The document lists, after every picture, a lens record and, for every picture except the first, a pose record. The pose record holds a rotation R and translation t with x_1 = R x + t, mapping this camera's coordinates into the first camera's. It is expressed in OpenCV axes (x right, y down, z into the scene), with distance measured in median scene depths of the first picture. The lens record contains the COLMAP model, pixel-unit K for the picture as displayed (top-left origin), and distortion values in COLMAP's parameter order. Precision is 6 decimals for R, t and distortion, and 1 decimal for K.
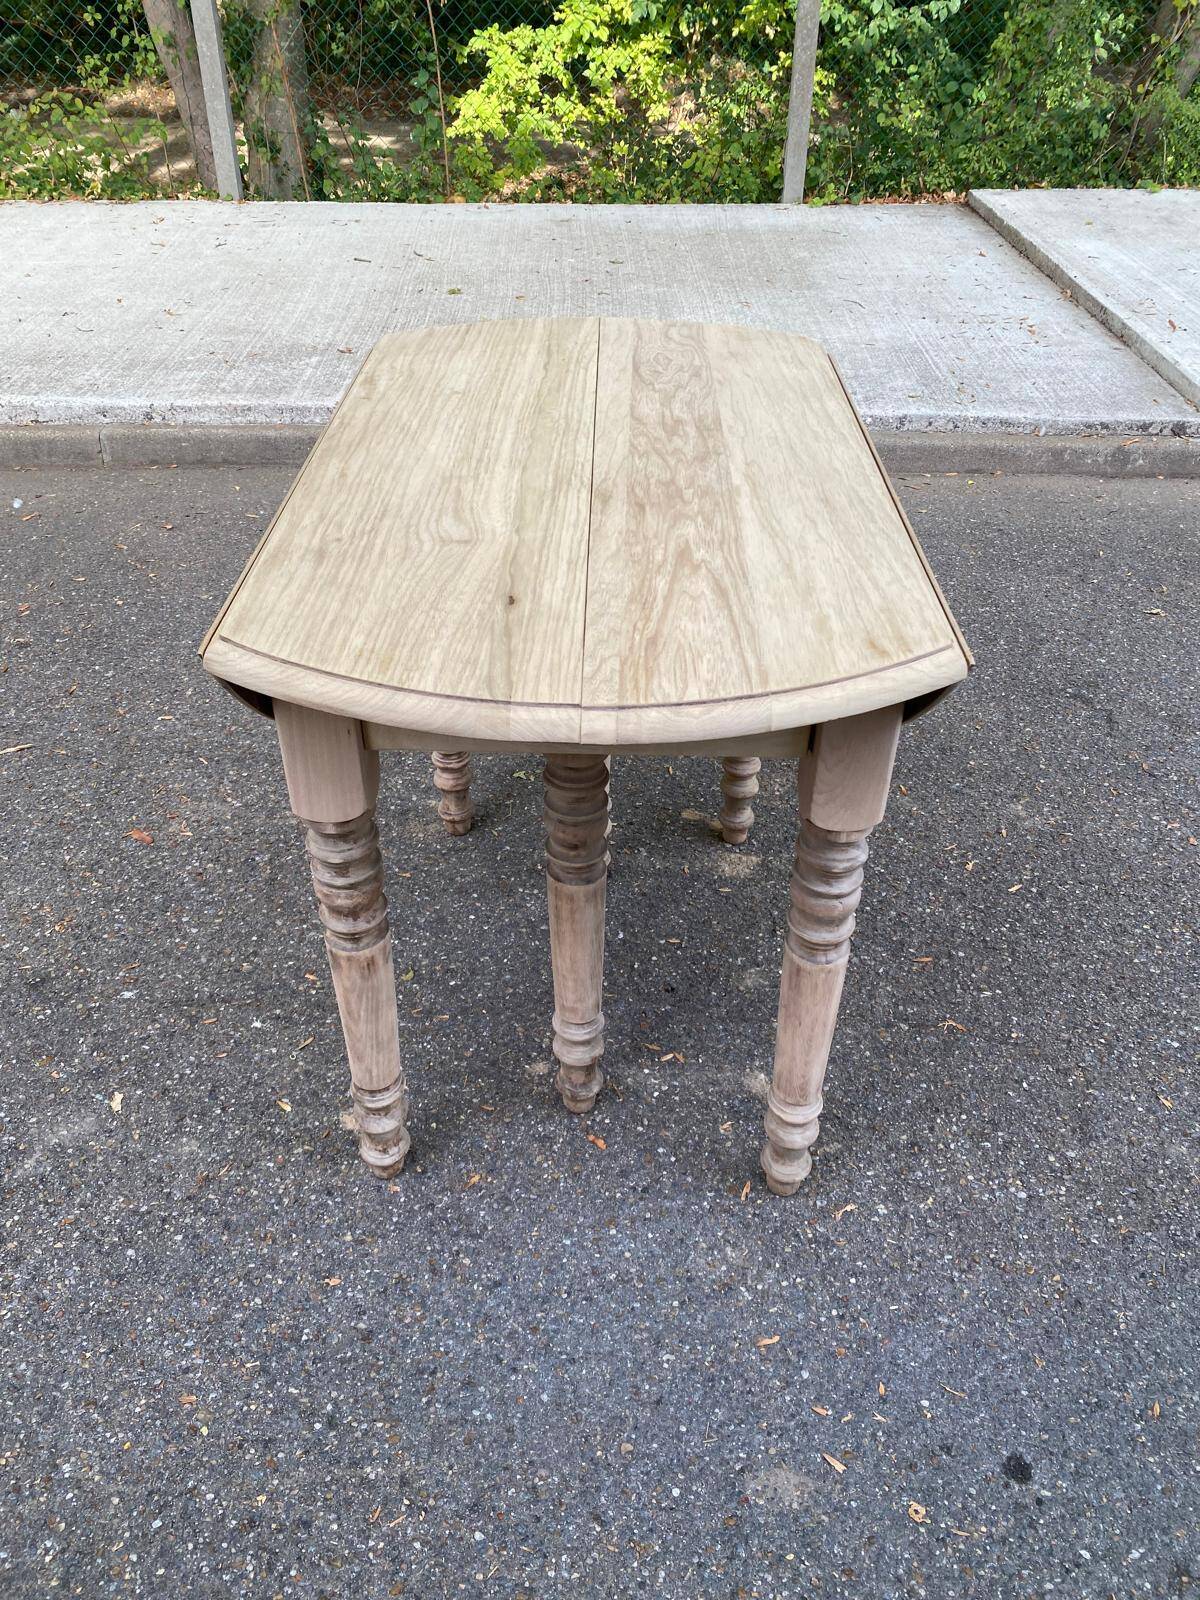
lens RADIAL K [[1220.5, 0, 593.6], [0, 1220.5, 803.6], [0, 0, 1]] dist [0.011004, -0.008982]
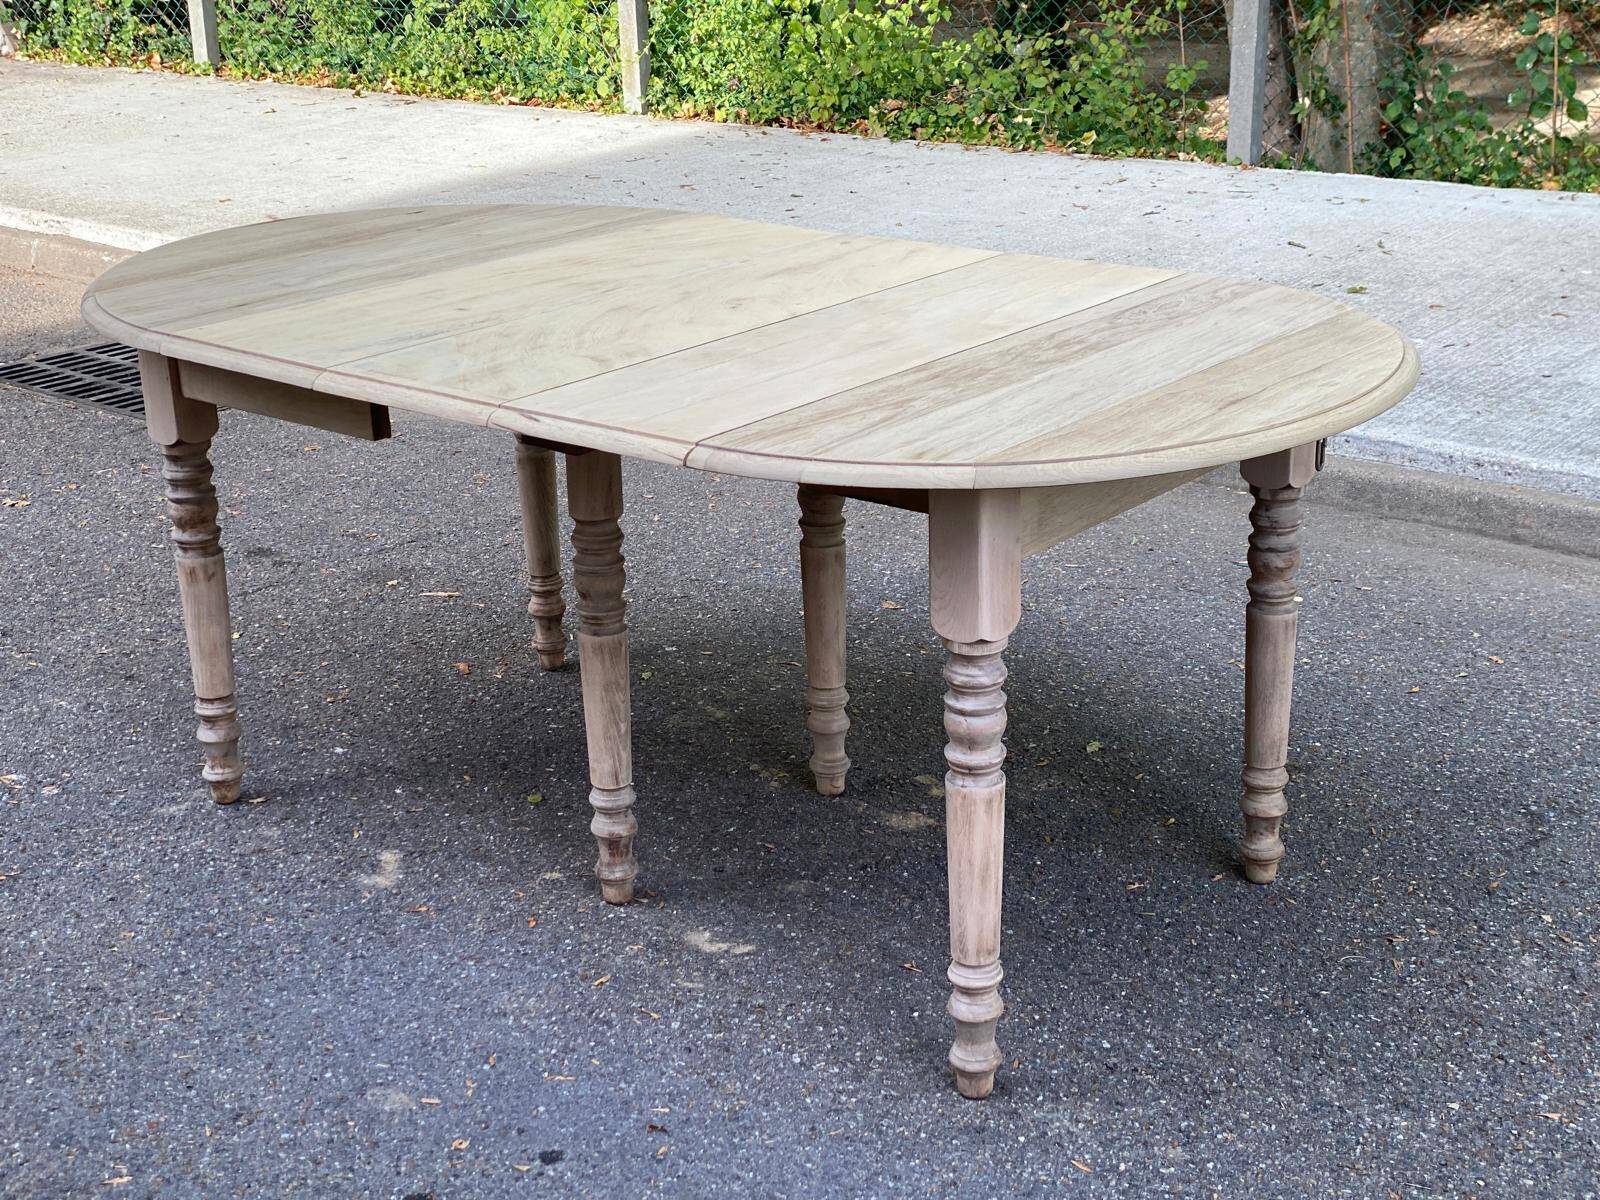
lens RADIAL K [[2385.8, 0, 806.9], [0, 2385.8, 578.0], [0, 0, 1]] dist [0.115400, 0.000000]
pose [[0.789083, 0.173503, -0.589274, 1.320615], [-0.339383, 0.922719, -0.182779, 0.288265], [0.512022, 0.344218, 0.786986, -0.601797]]
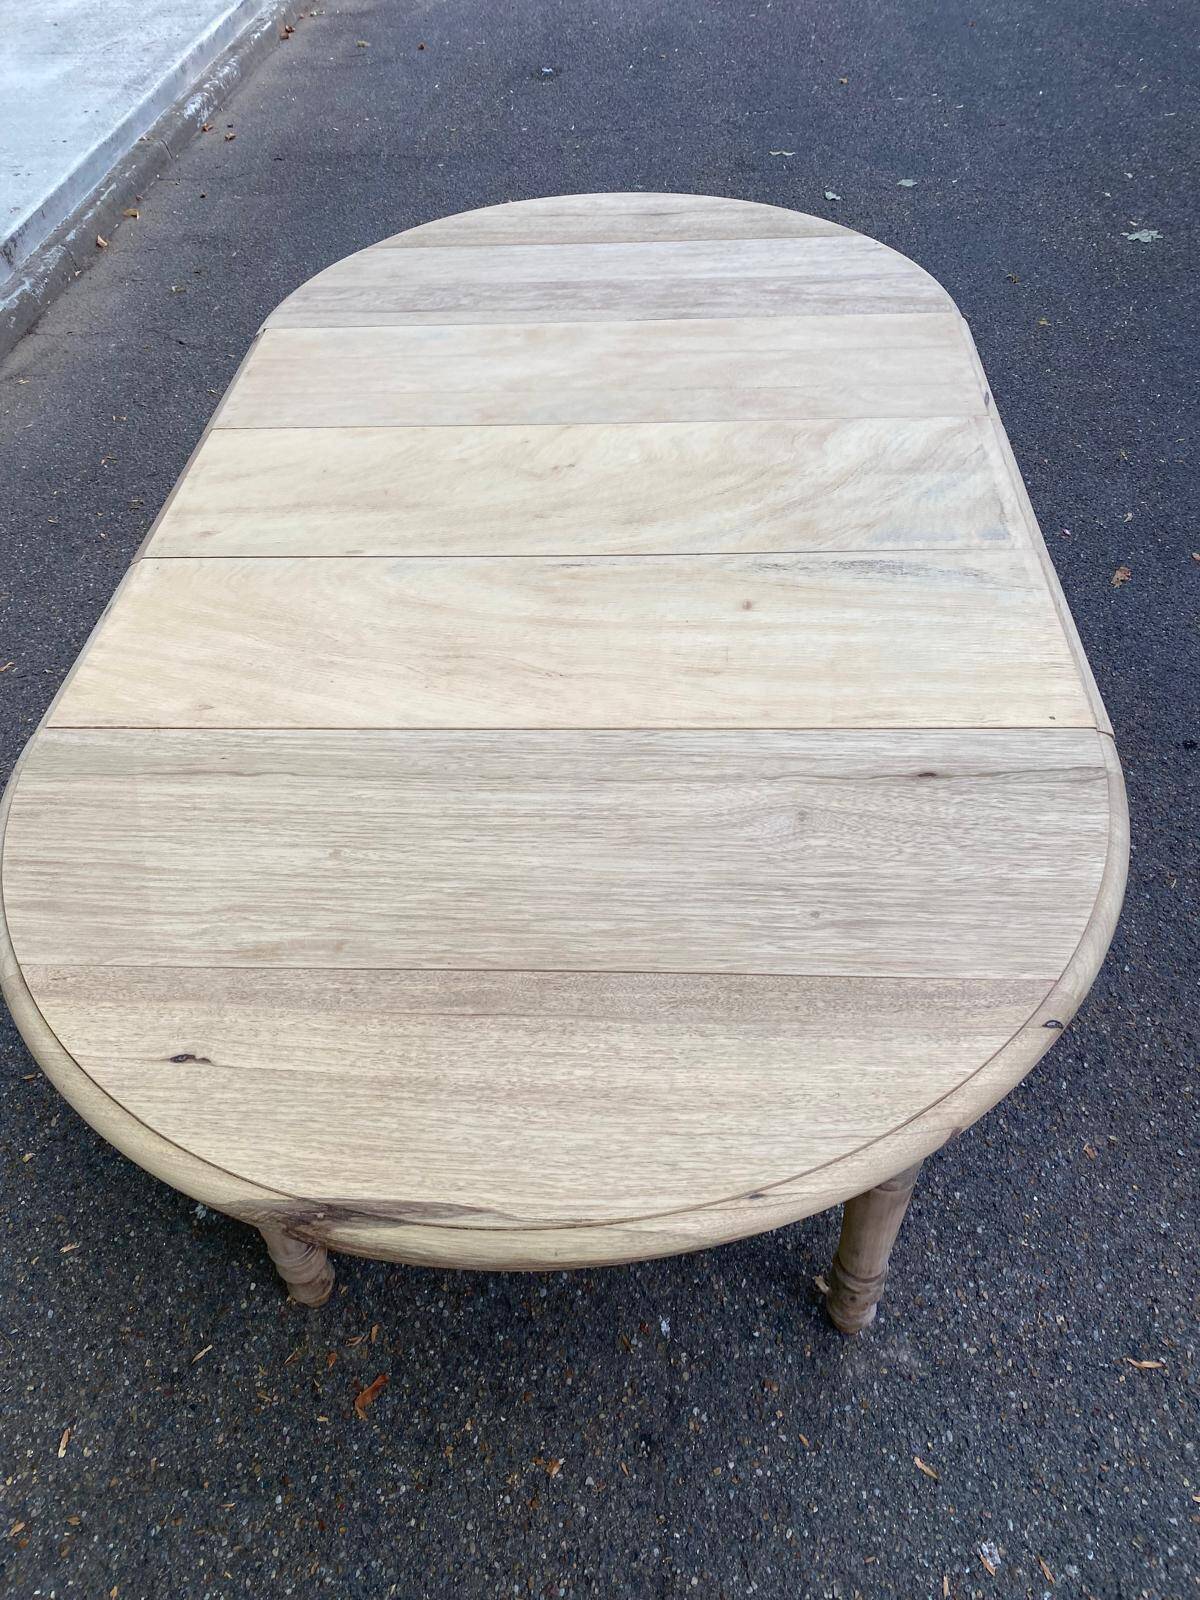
lens RADIAL K [[1220.5, 0, 595.4], [0, 1220.5, 775.3], [0, 0, 1]] dist [0.011004, -0.008982]
pose [[0.036494, -0.708757, 0.704508, -0.788240], [0.632673, 0.562091, 0.532709, -0.624862], [-0.773559, 0.426283, 0.468924, 0.491390]]
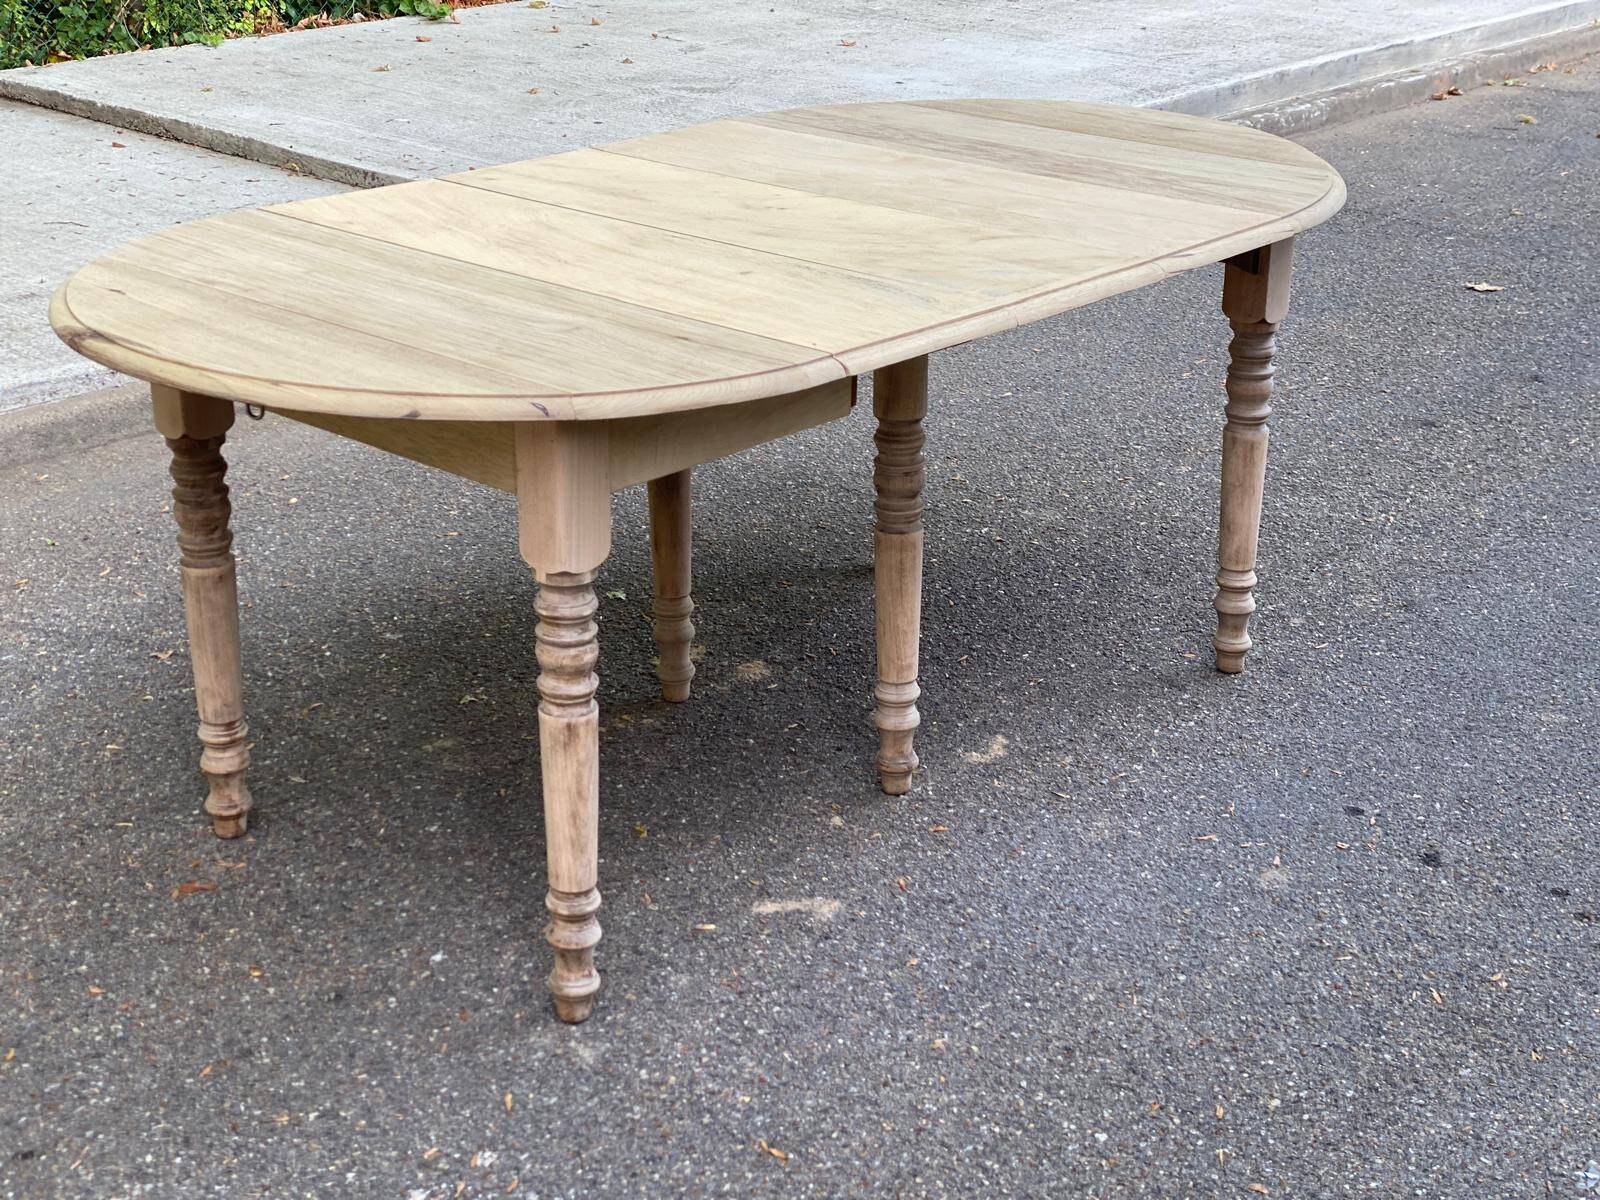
lens RADIAL K [[2385.8, 0, 837.9], [0, 2385.8, 562.7], [0, 0, 1]] dist [0.115400, 0.000000]
pose [[0.648095, -0.276220, 0.709701, -1.431700], [0.451839, 0.889628, -0.066368, 0.161149], [-0.613038, 0.363683, 0.701370, -0.492736]]
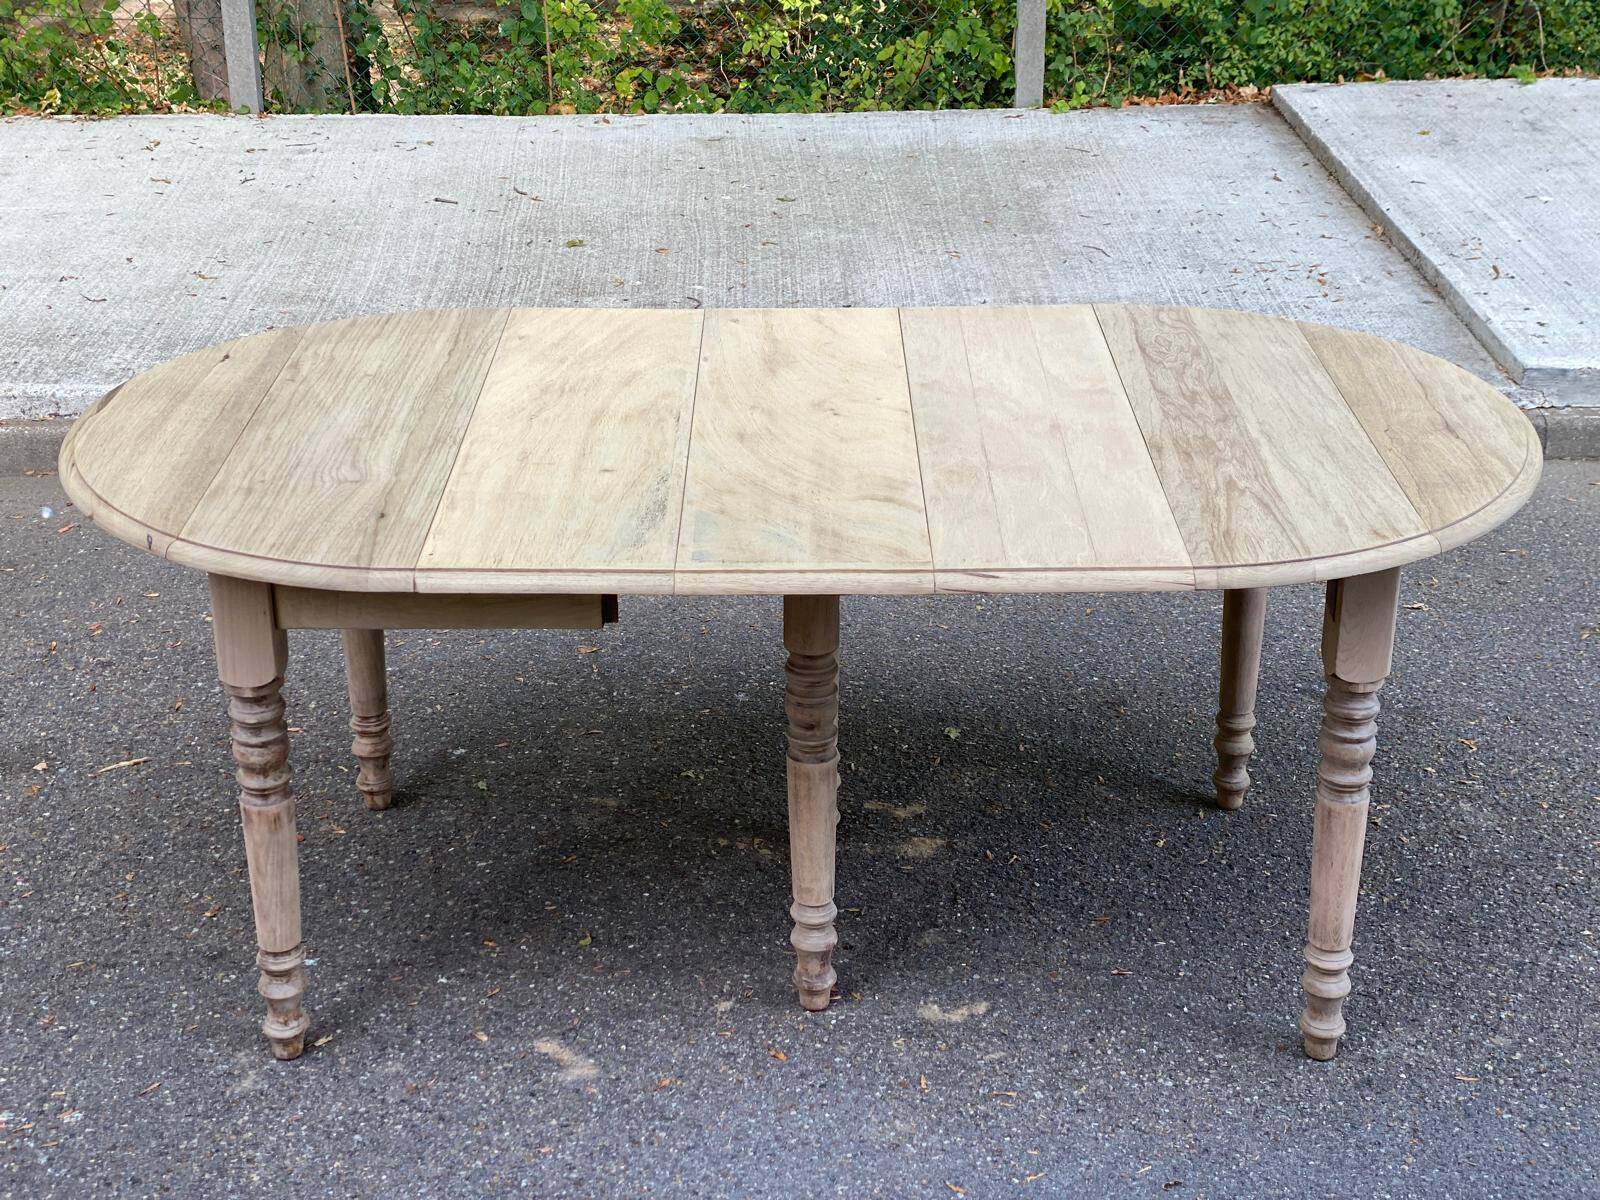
lens RADIAL K [[2385.8, 0, 808.9], [0, 2385.8, 594.4], [0, 0, 1]] dist [0.115400, 0.000000]
pose [[0.999621, -0.018918, 0.019979, -0.004076], [0.022817, 0.975749, -0.217699, 0.327014], [-0.015376, 0.218072, 0.975811, -1.089867]]
